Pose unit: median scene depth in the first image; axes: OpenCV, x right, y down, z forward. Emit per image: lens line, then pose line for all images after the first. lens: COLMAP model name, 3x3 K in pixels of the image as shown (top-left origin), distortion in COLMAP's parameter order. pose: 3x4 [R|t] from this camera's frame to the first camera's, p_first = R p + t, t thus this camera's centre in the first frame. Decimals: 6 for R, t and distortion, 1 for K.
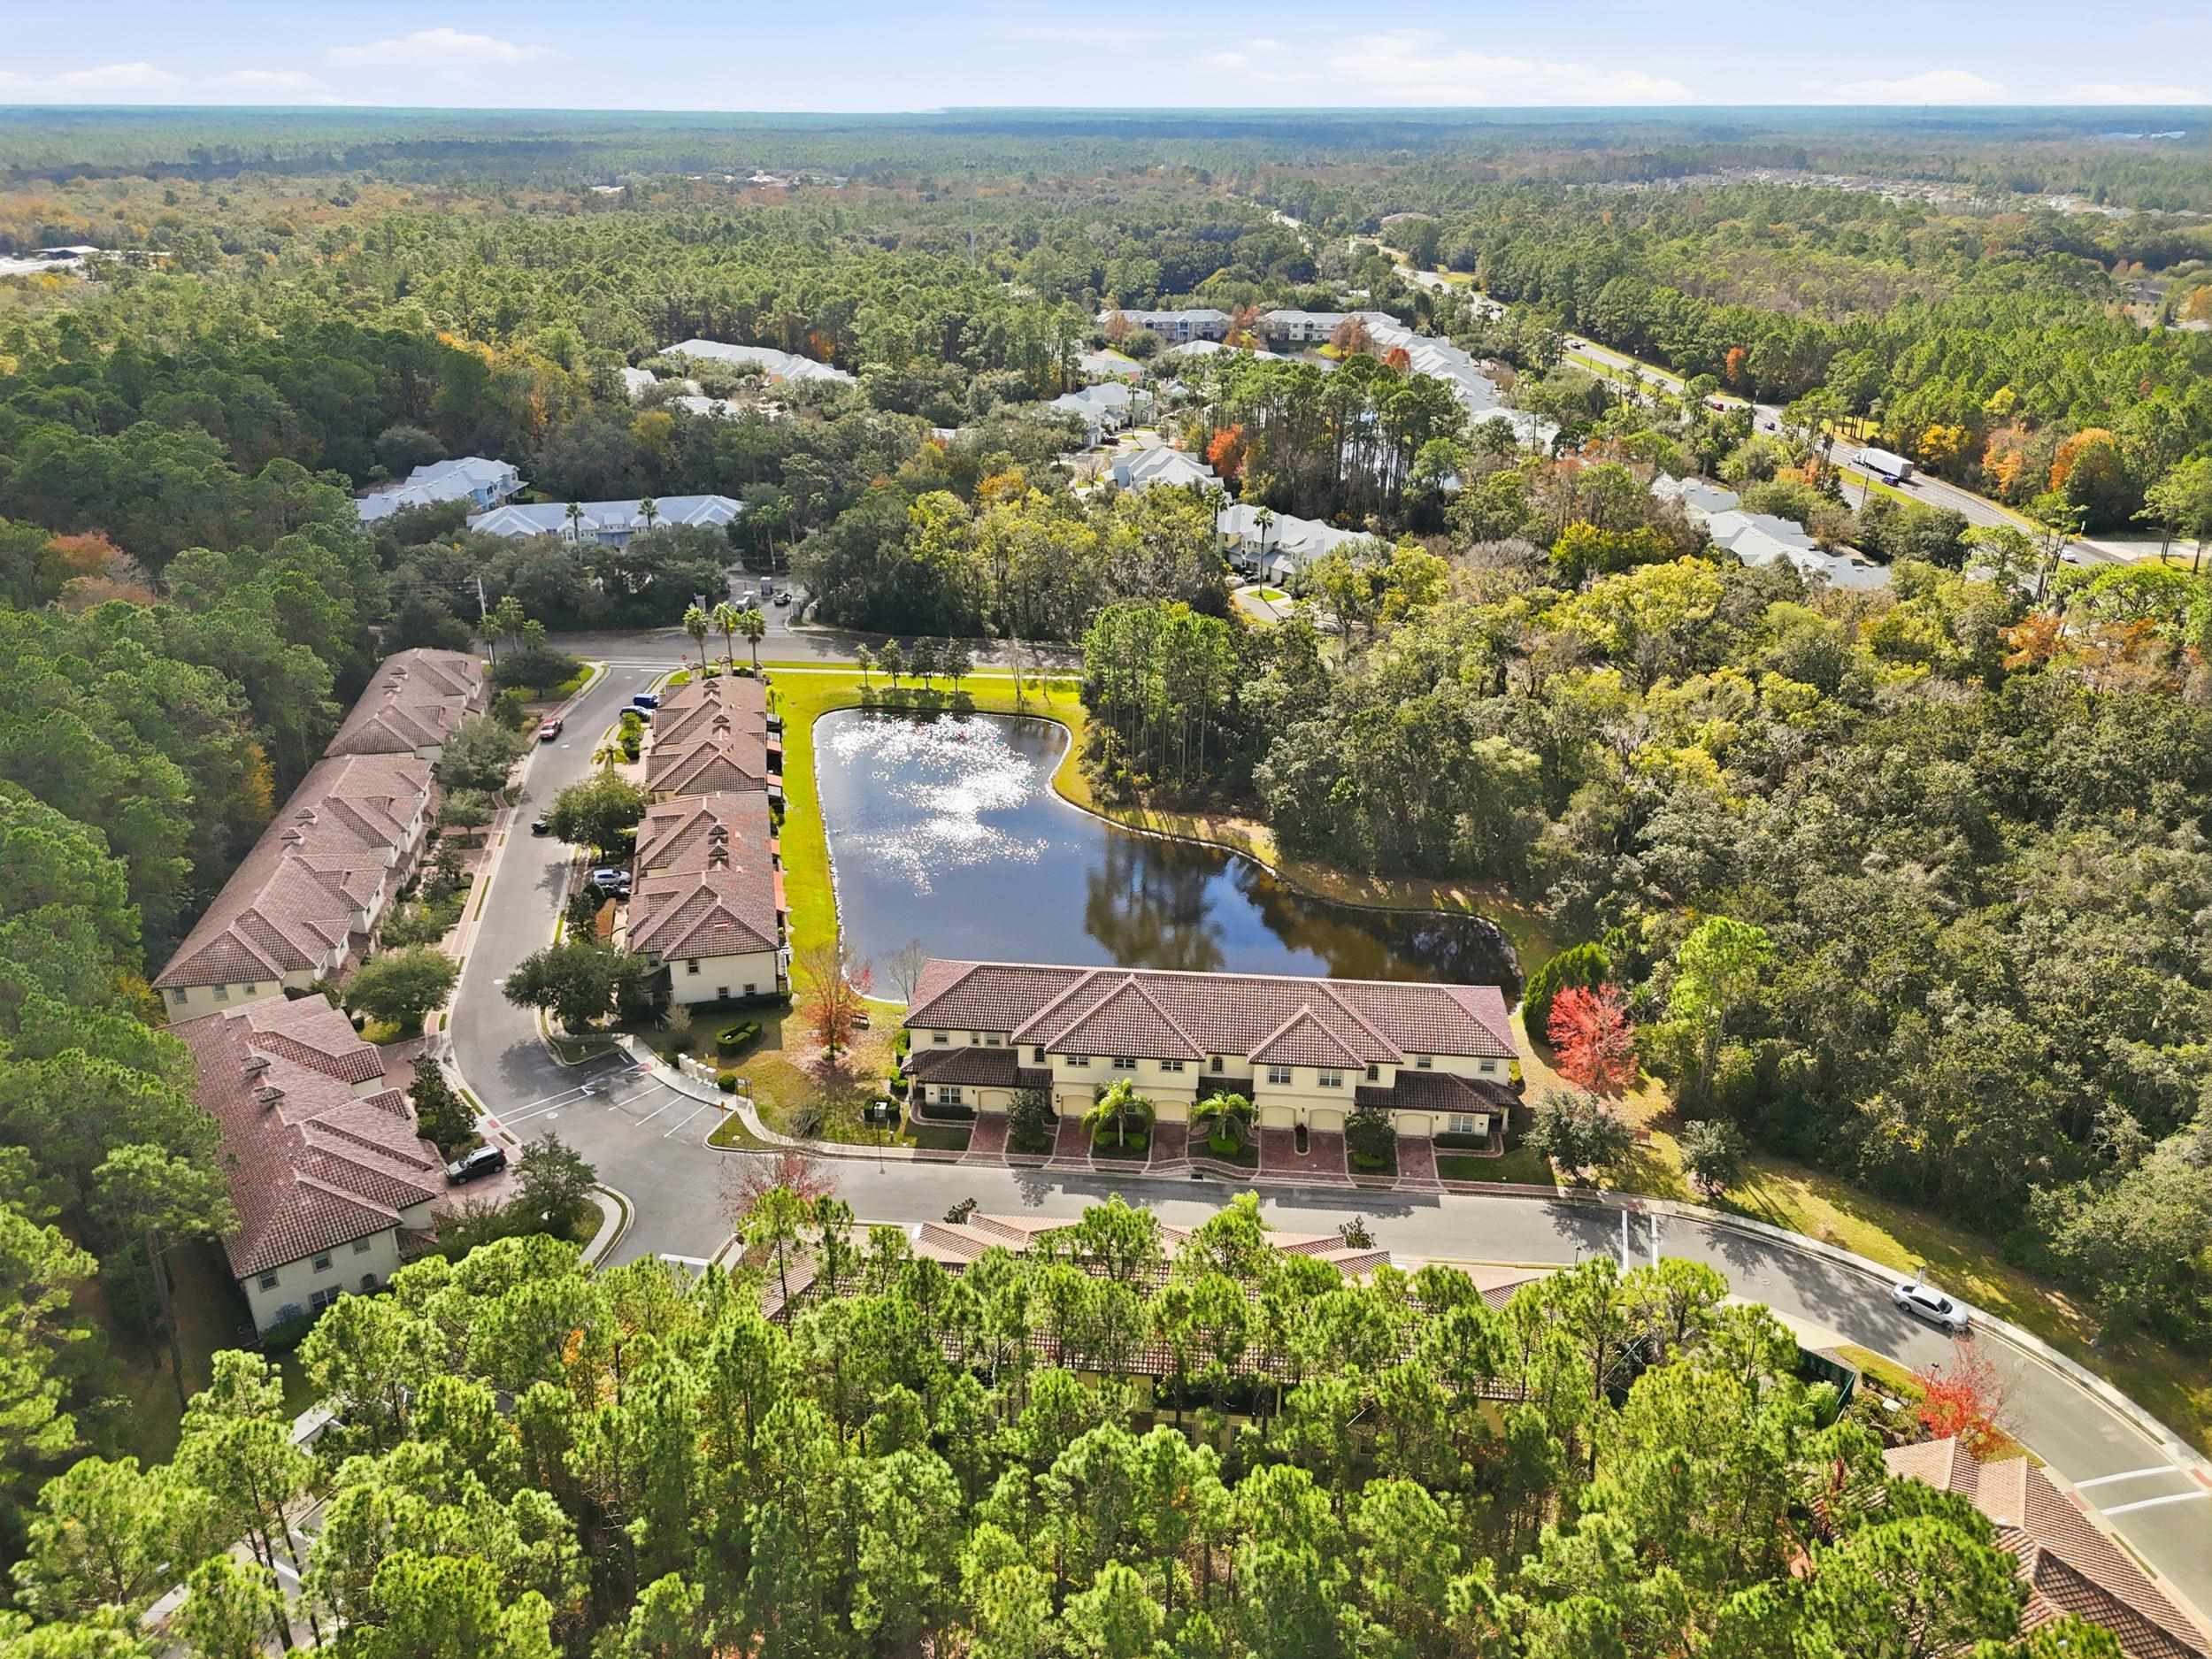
lens RADIAL K [[1657.1, 0, 1105.2], [0, 1657.1, 874.7], [0, 0, 1]] dist [0.089453, -0.077014]
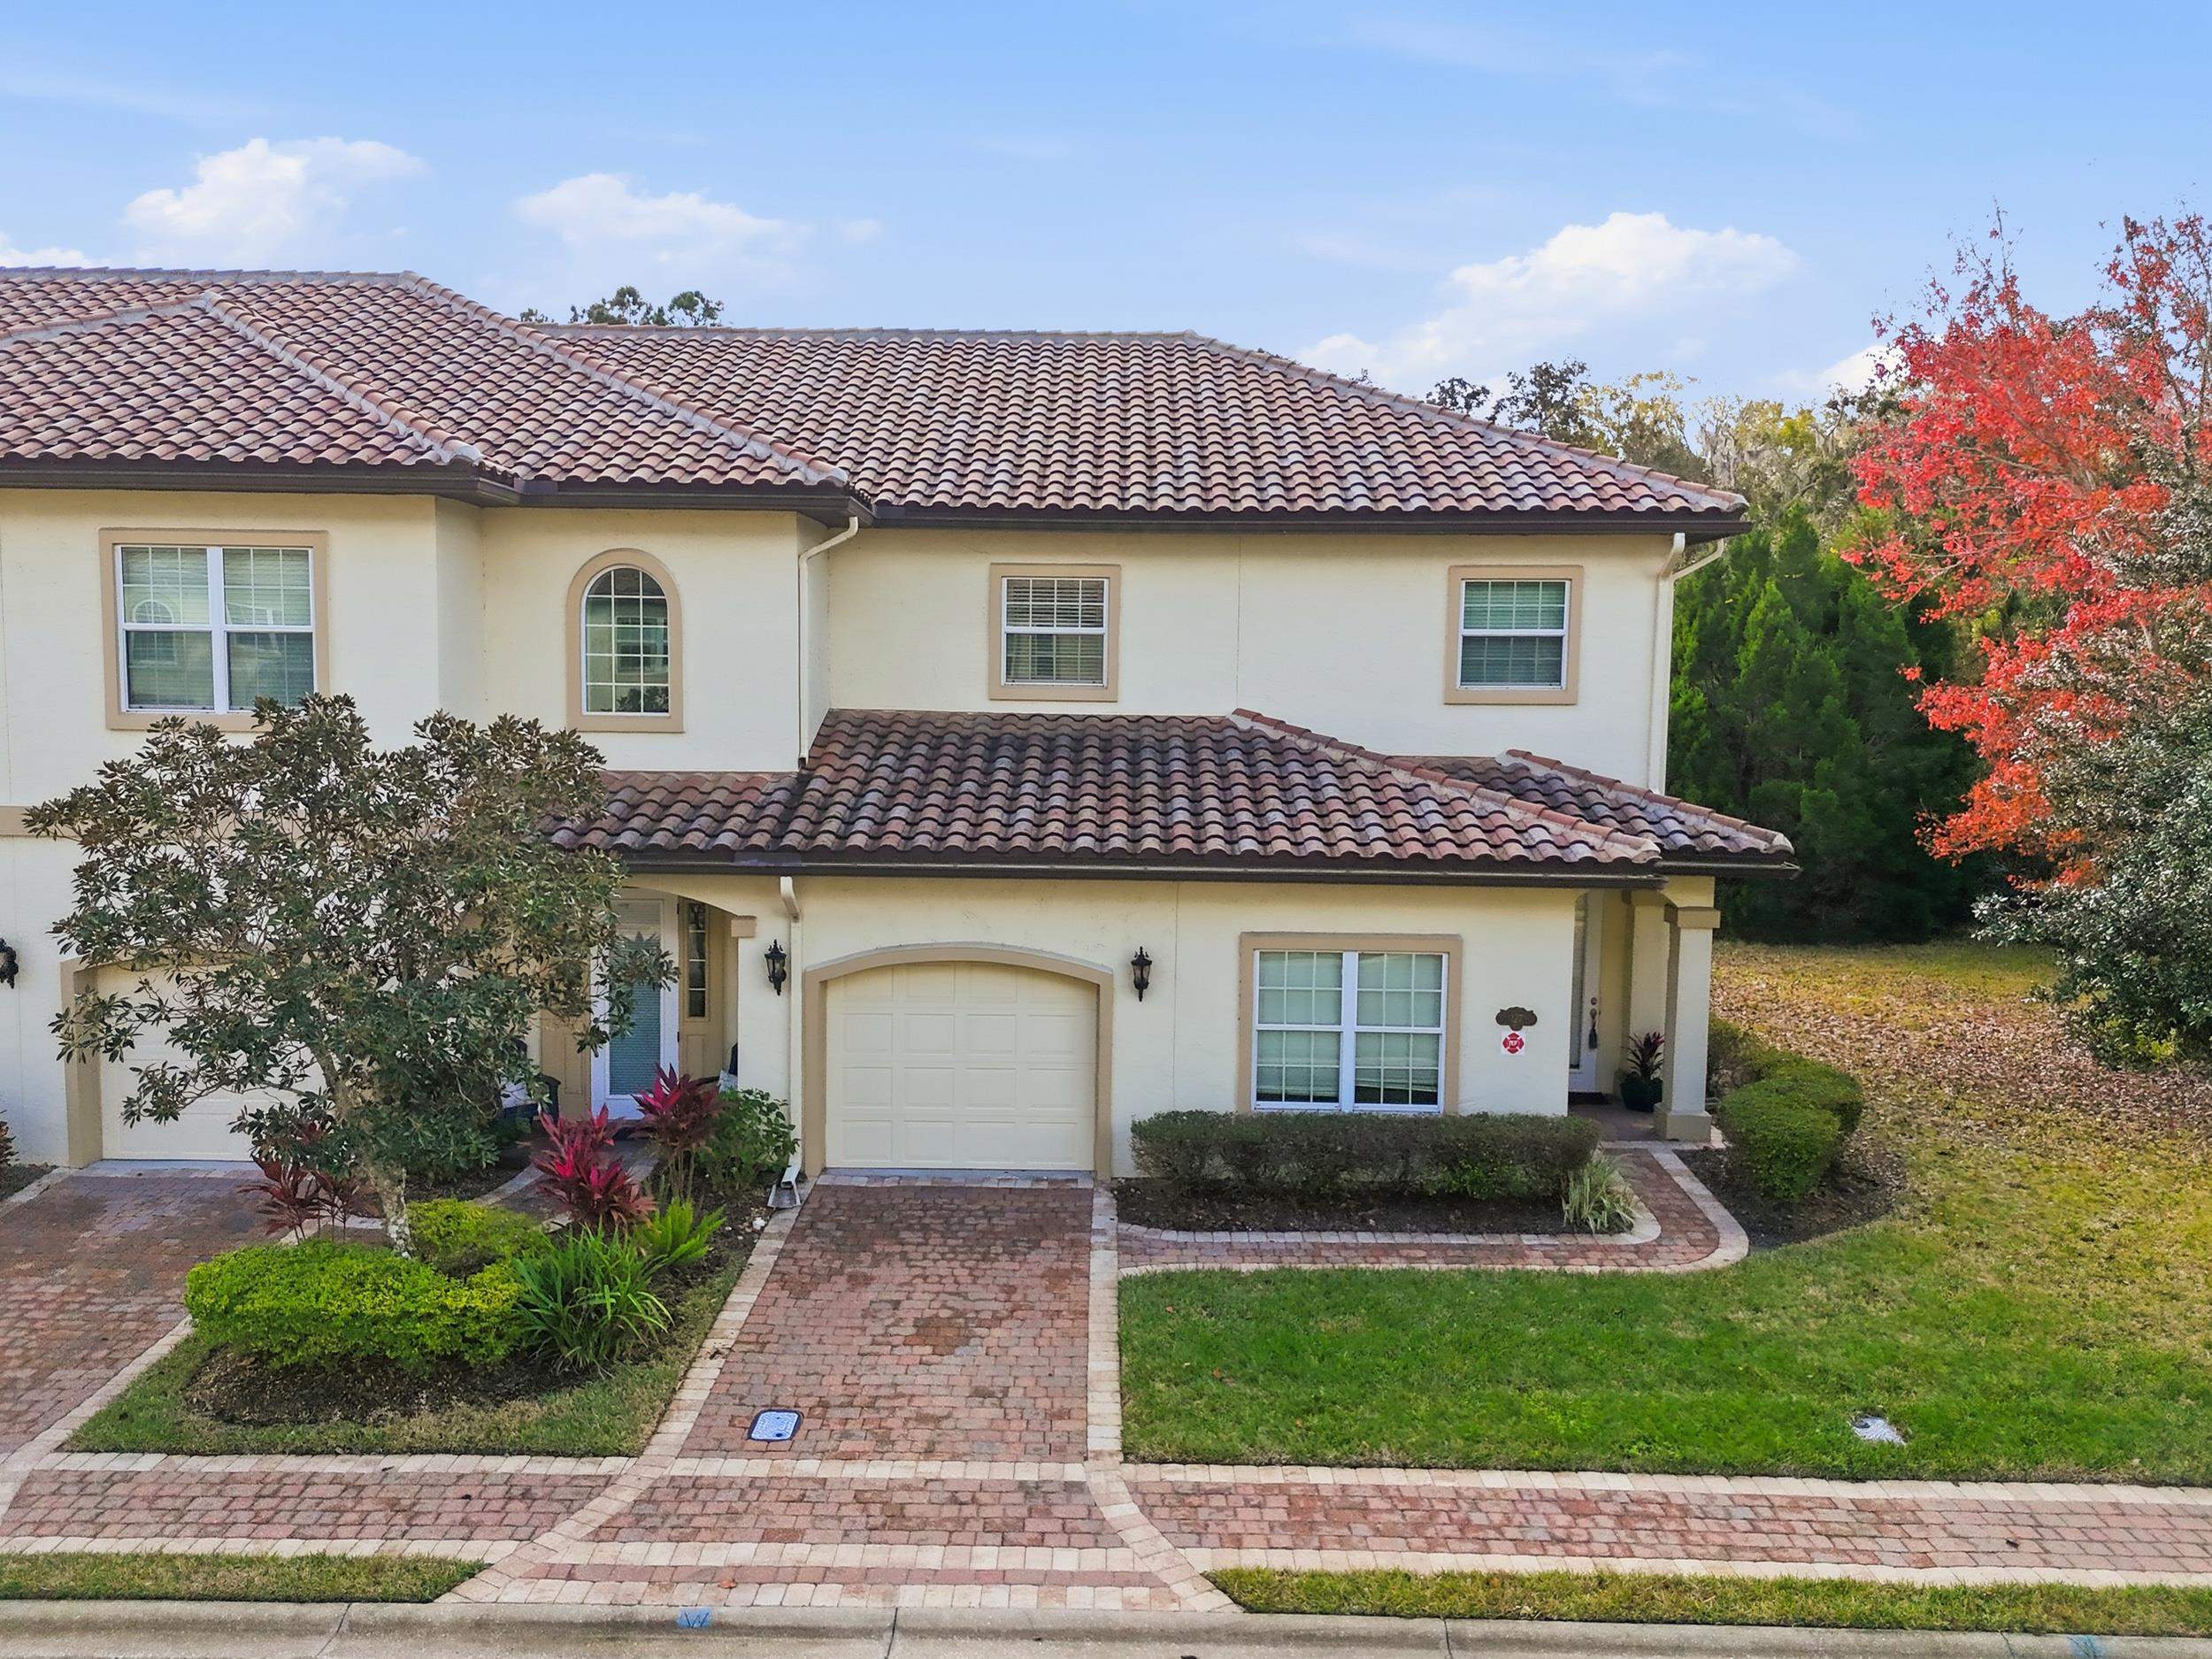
lens RADIAL K [[1659.7, 0, 1130.2], [0, 1659.7, 828.6], [0, 0, 1]] dist [0.079590, -0.076040]
pose [[0.996101, 0.001254, 0.088213, 0.171307], [0.029563, 0.937342, -0.347155, 0.161216], [-0.083121, 0.348410, 0.933650, 0.807890]]
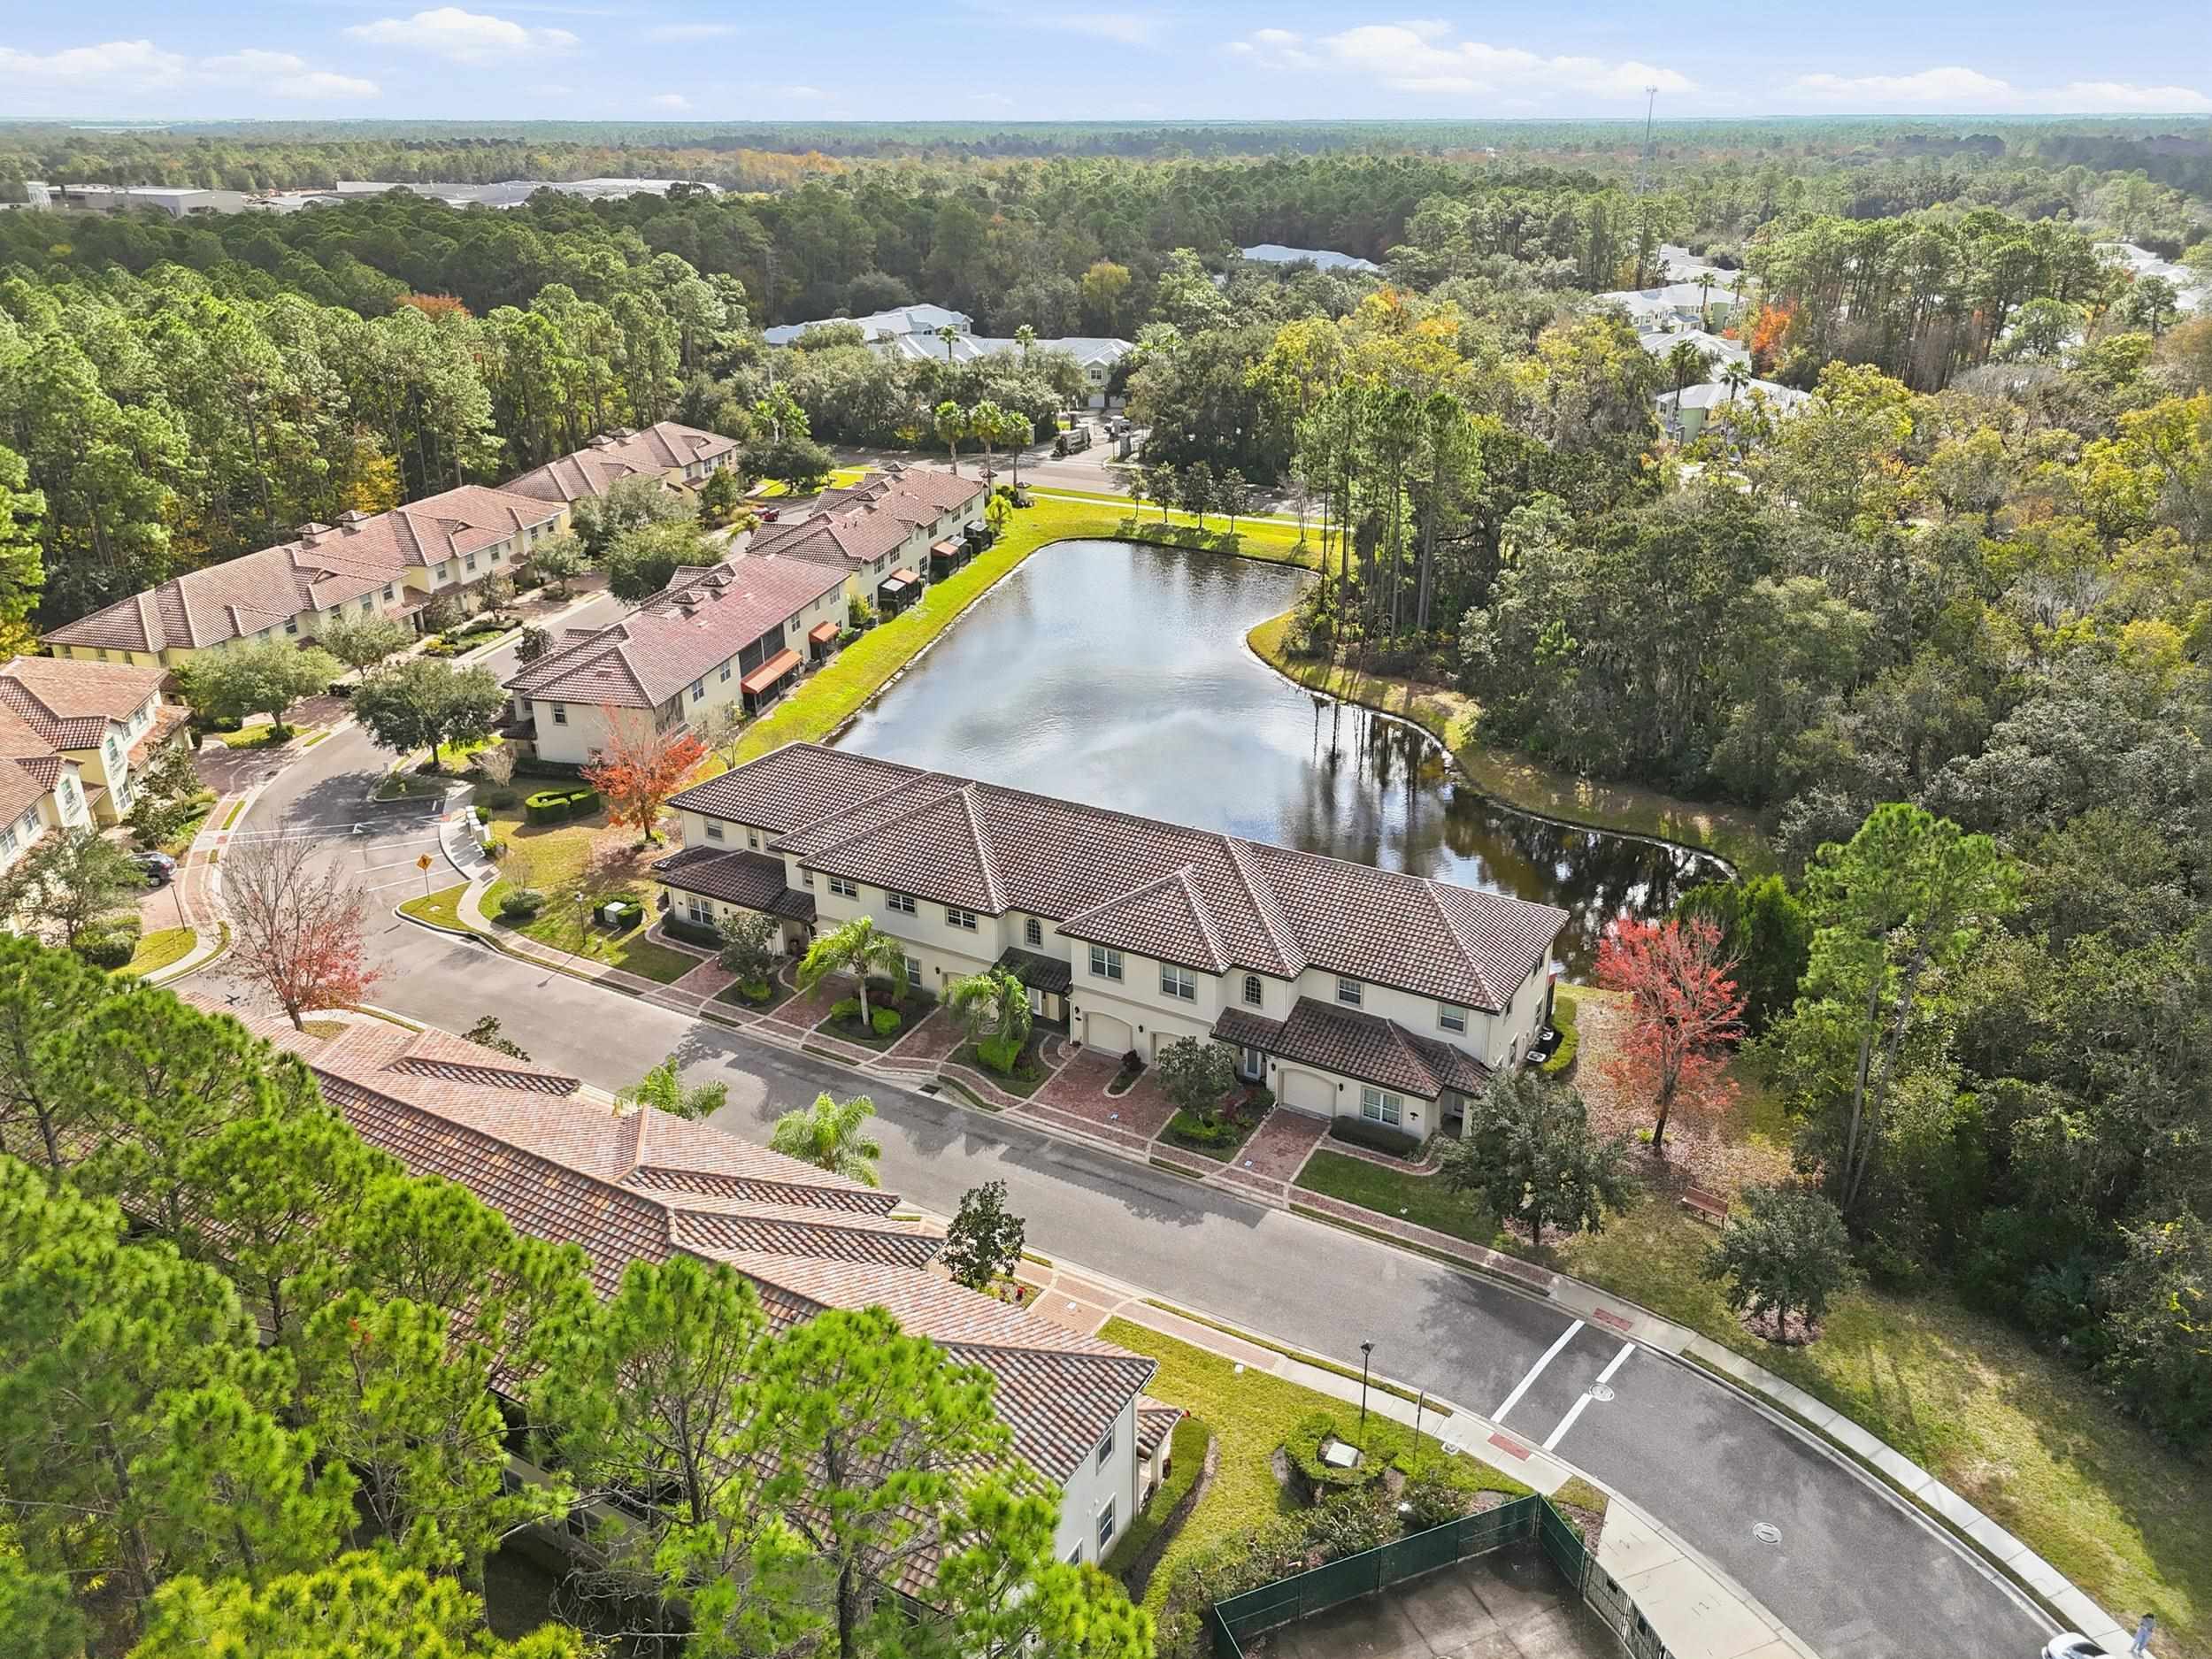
lens RADIAL K [[1659.7, 0, 1130.2], [0, 1659.7, 828.6], [0, 0, 1]] dist [0.079590, -0.076040]
pose [[0.908811, 0.158540, -0.385911, 0.310919], [-0.174139, 0.984705, -0.005557, 0.067028], [0.379128, 0.072252, 0.922519, 0.395057]]
